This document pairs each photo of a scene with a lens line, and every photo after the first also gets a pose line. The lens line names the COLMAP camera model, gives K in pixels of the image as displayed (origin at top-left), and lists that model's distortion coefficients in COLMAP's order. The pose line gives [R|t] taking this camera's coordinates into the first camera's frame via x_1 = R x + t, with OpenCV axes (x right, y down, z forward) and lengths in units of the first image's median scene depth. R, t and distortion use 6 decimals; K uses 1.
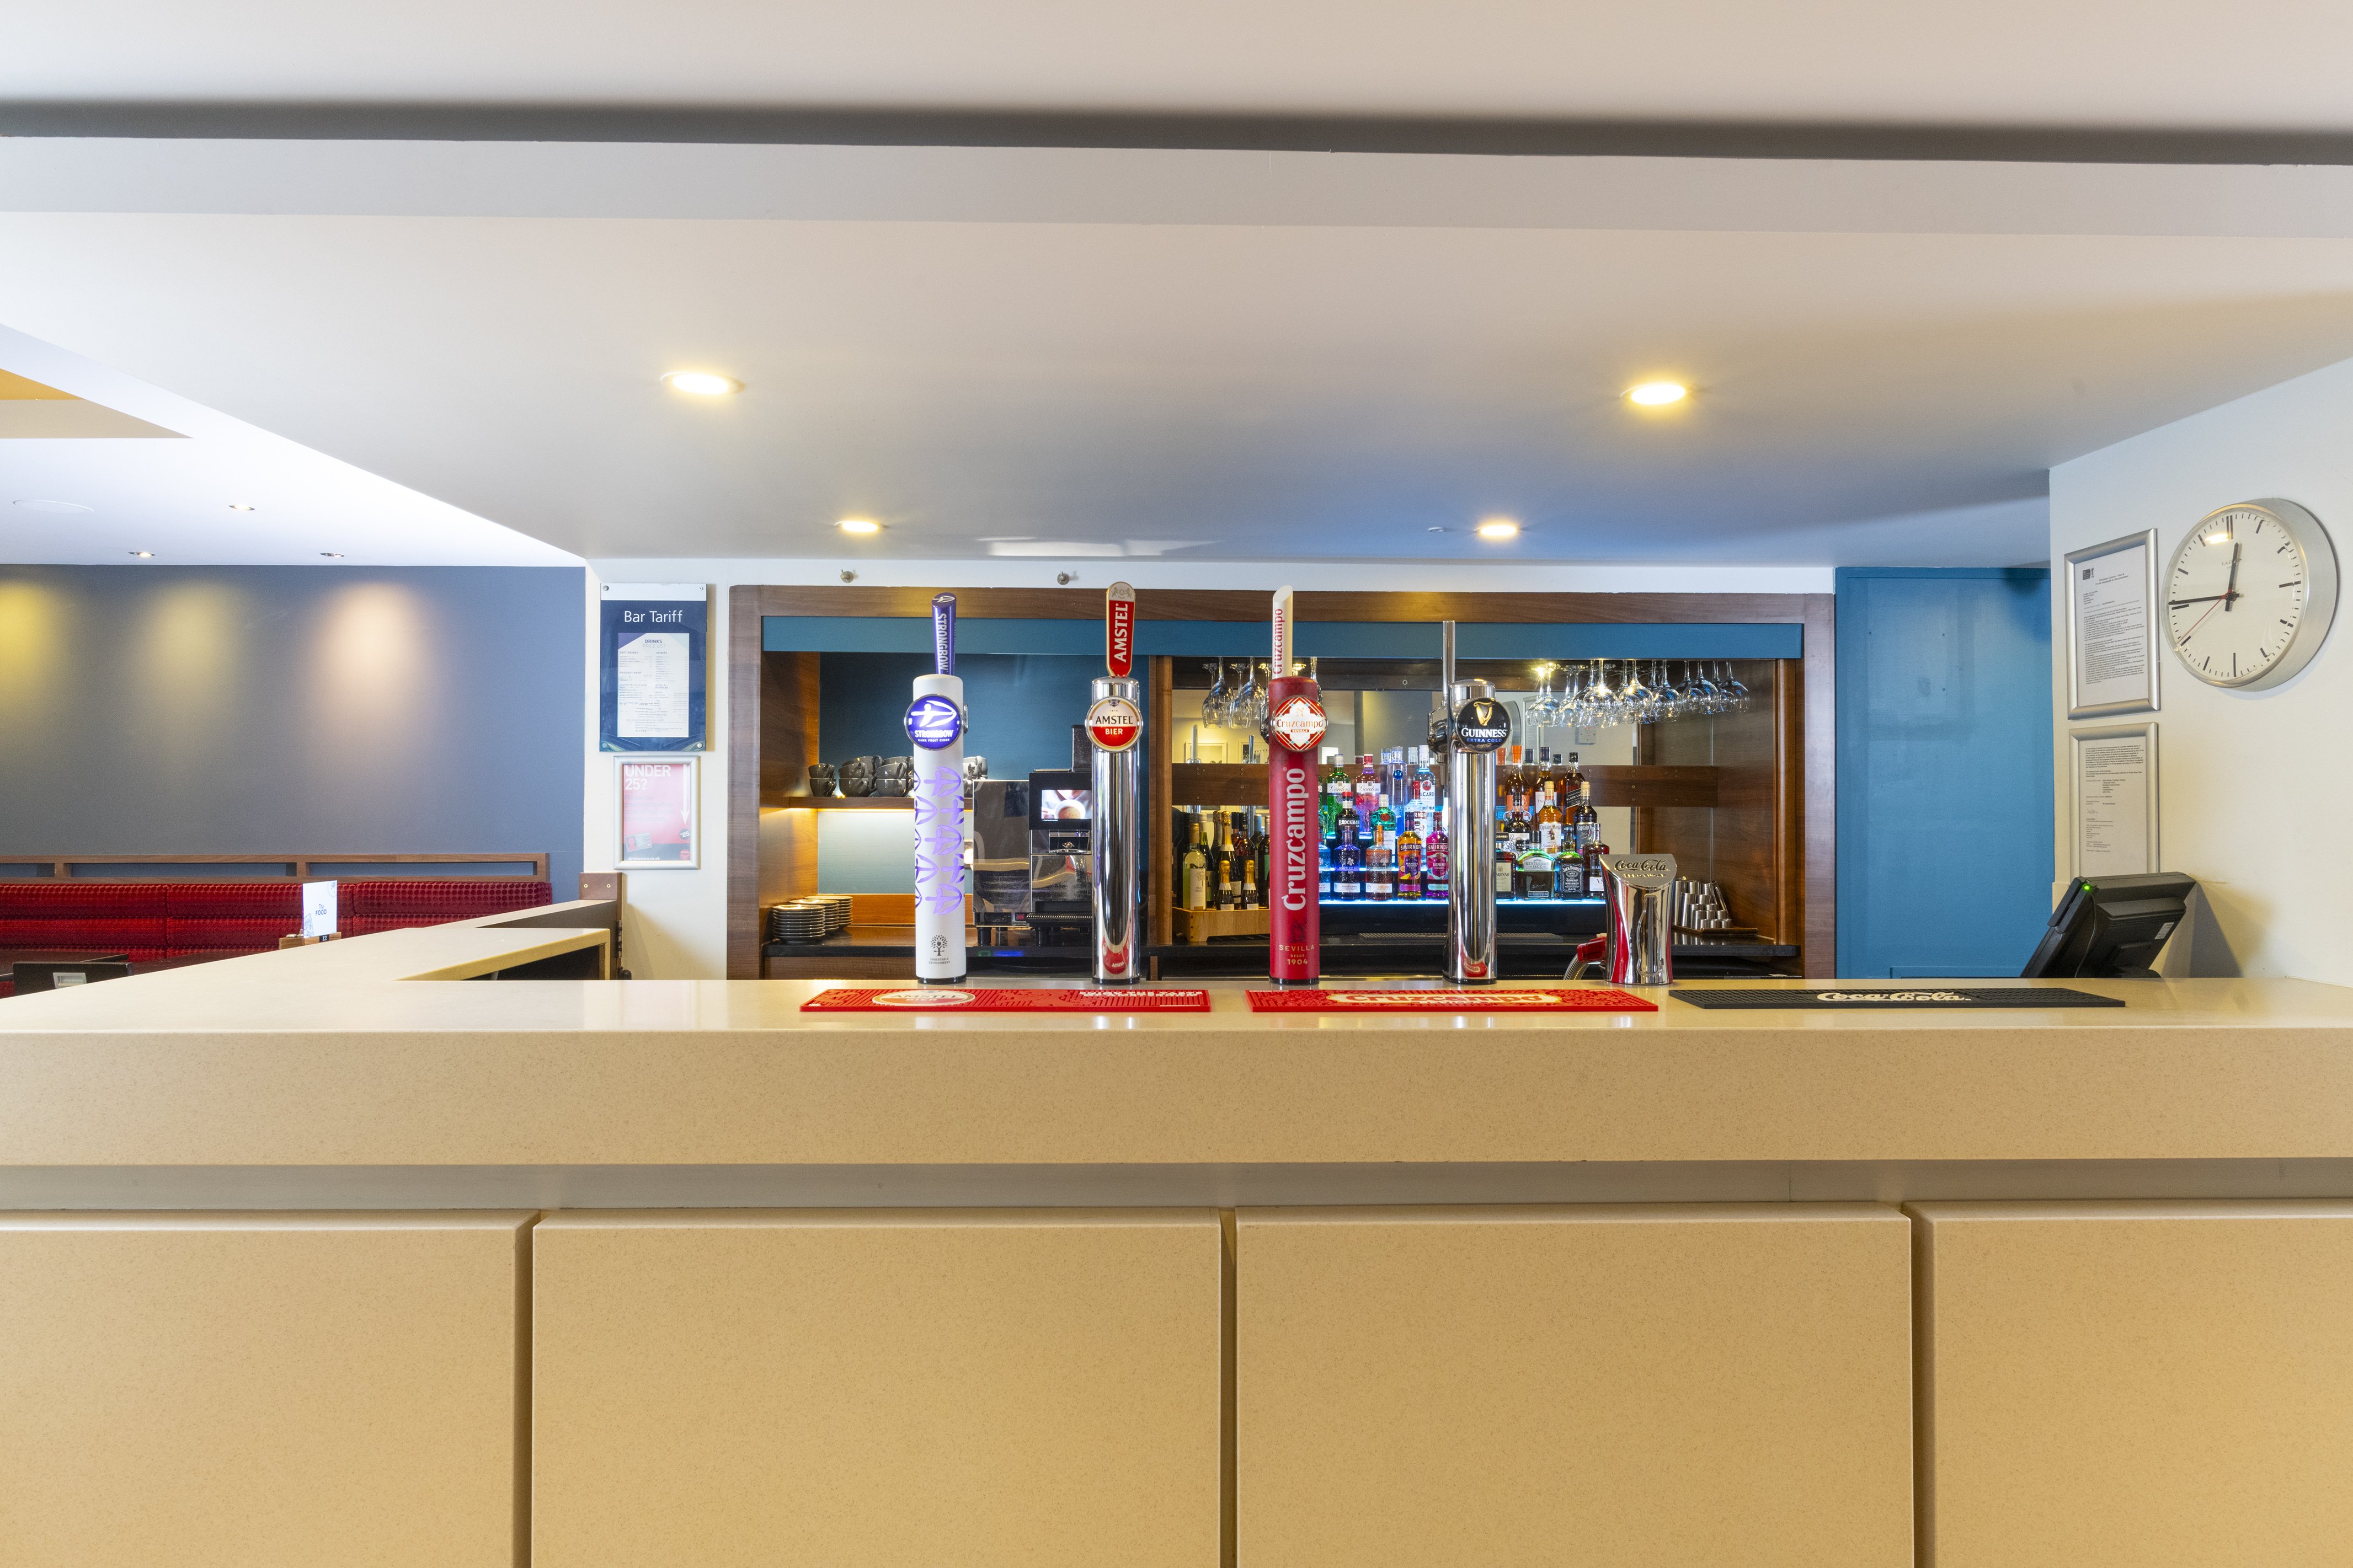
lens RADIAL K [[1364.7, 0, 1176.5], [0, 1364.7, 784.0], [0, 0, 1]] dist [0.001981, 0.001141]
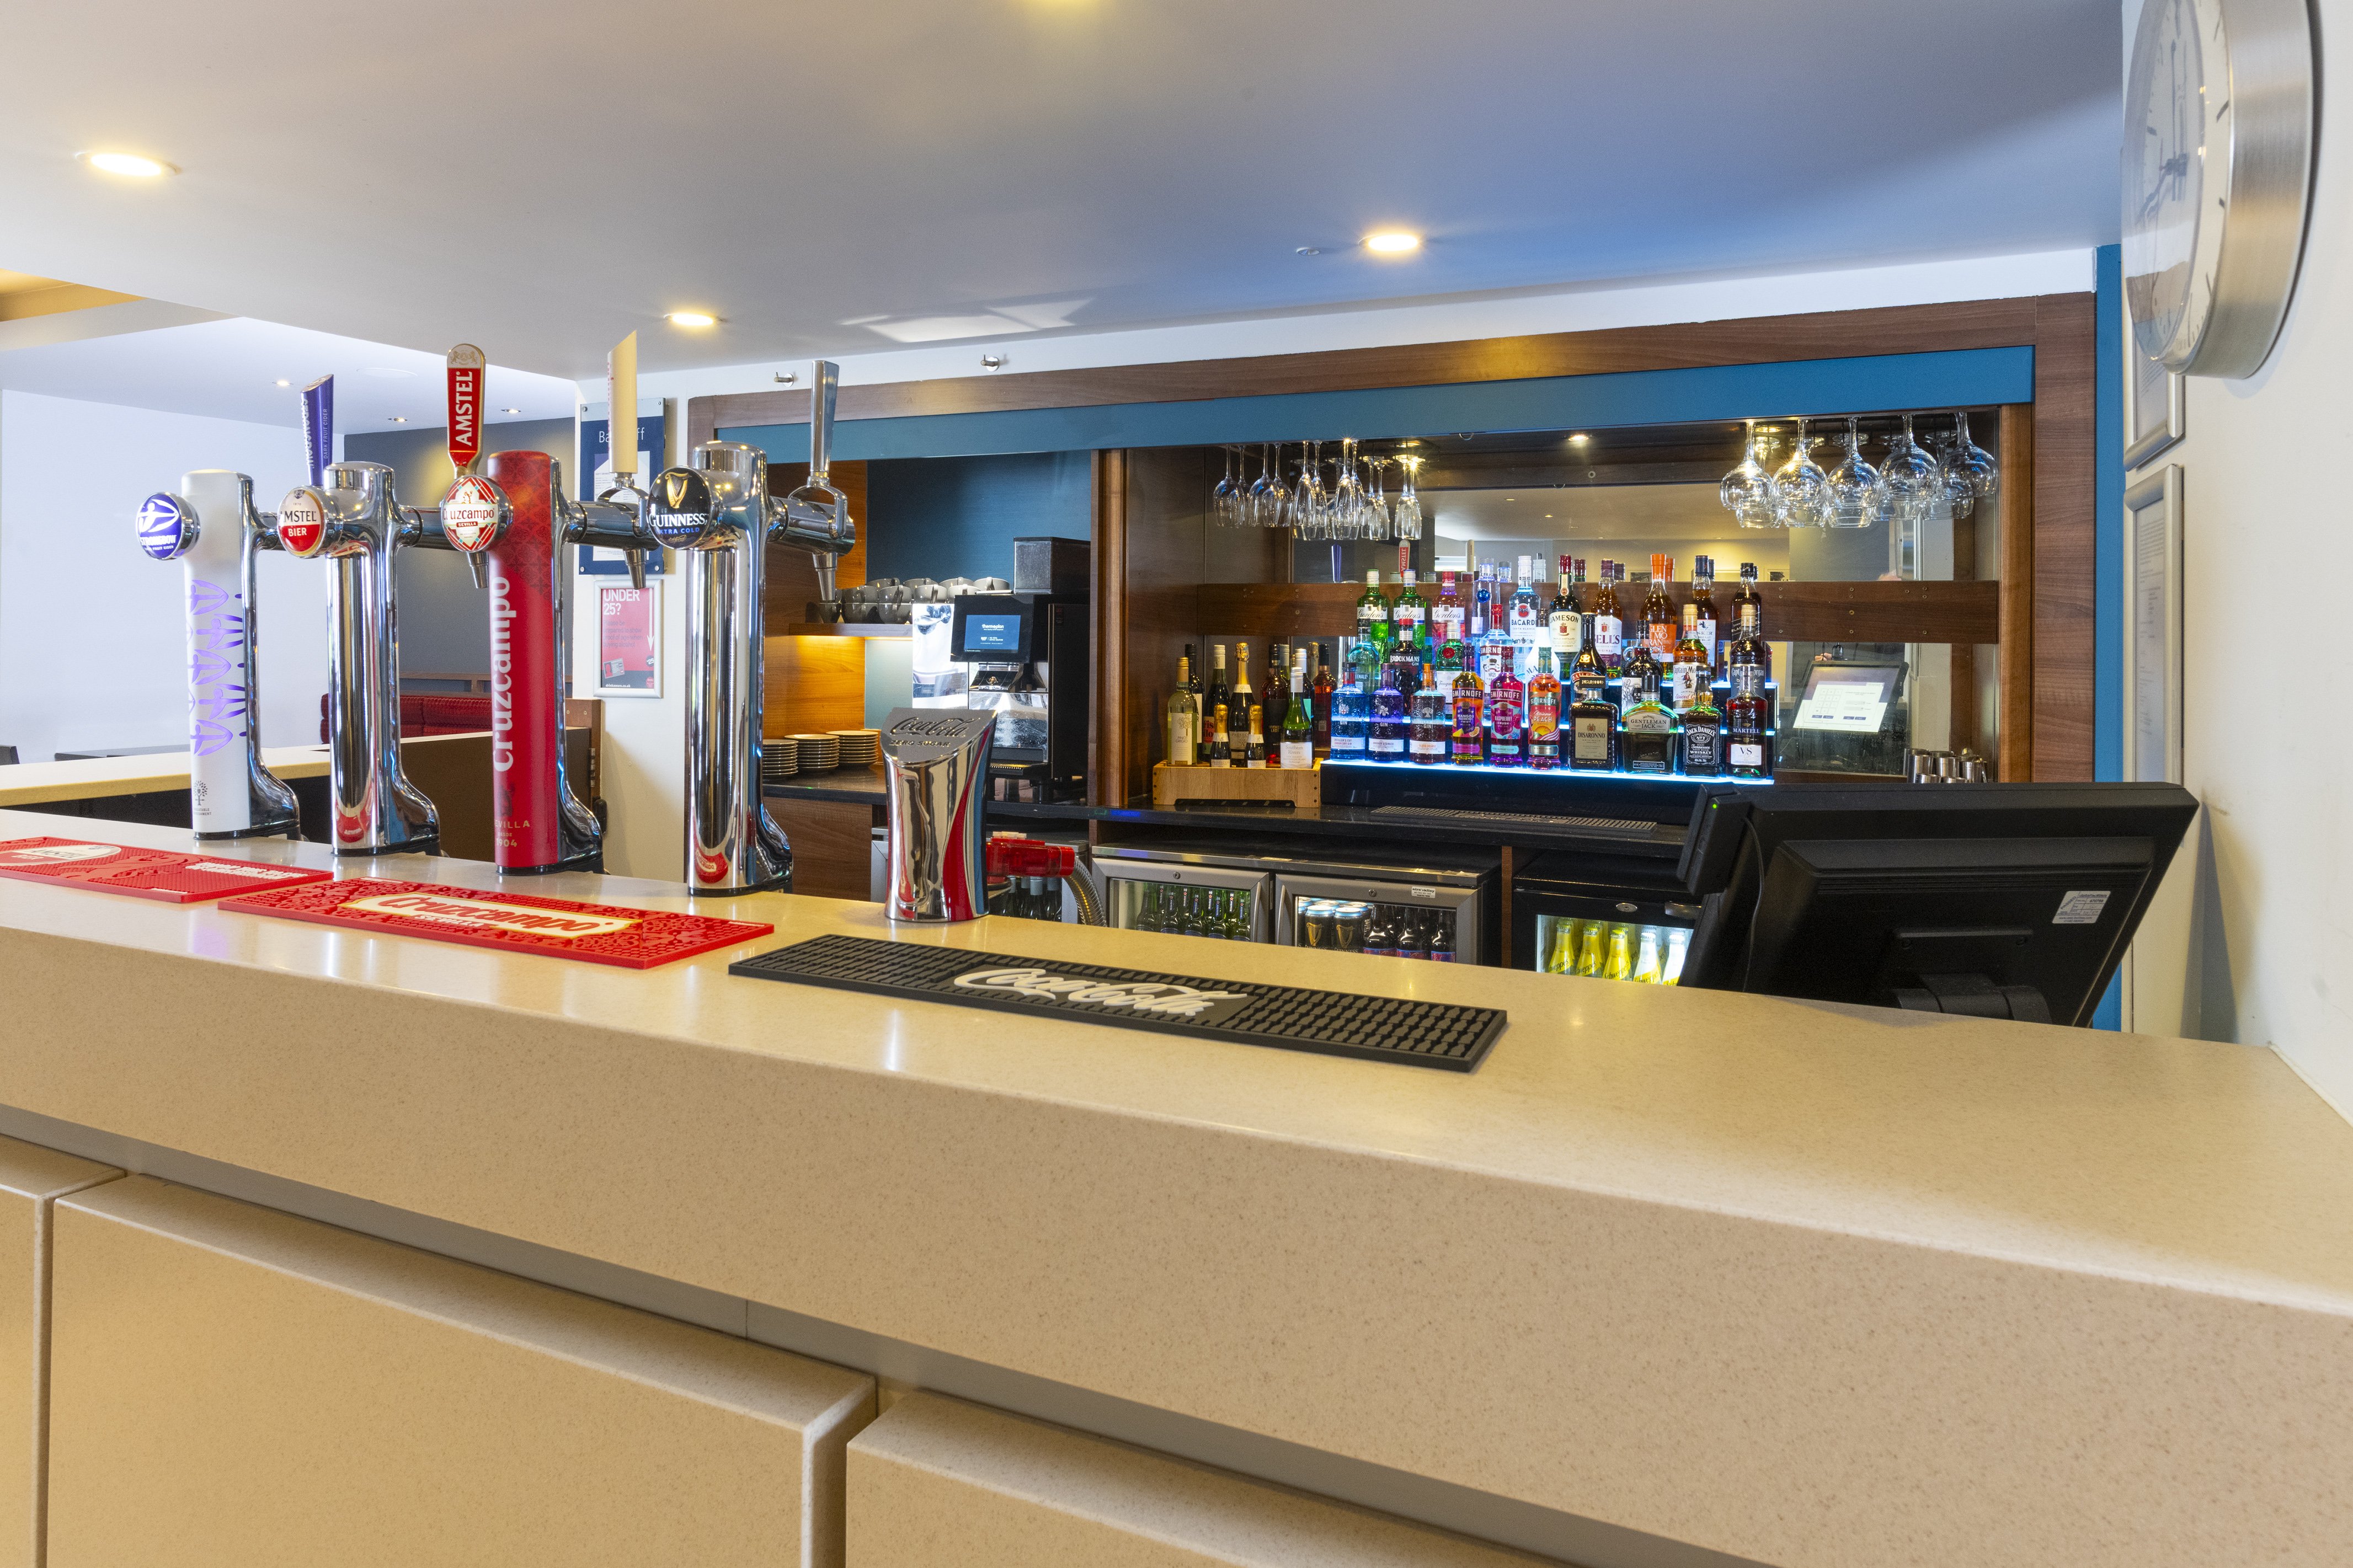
lens RADIAL K [[1422.1, 0, 1175.0], [0, 1422.1, 627.5], [0, 0, 1]] dist [0.006614, 0.000612]
pose [[0.899731, 0.003714, -0.436429, 0.397981], [-0.000545, 0.999973, 0.007386, 0.005227], [0.436444, -0.006407, 0.899708, 0.258534]]
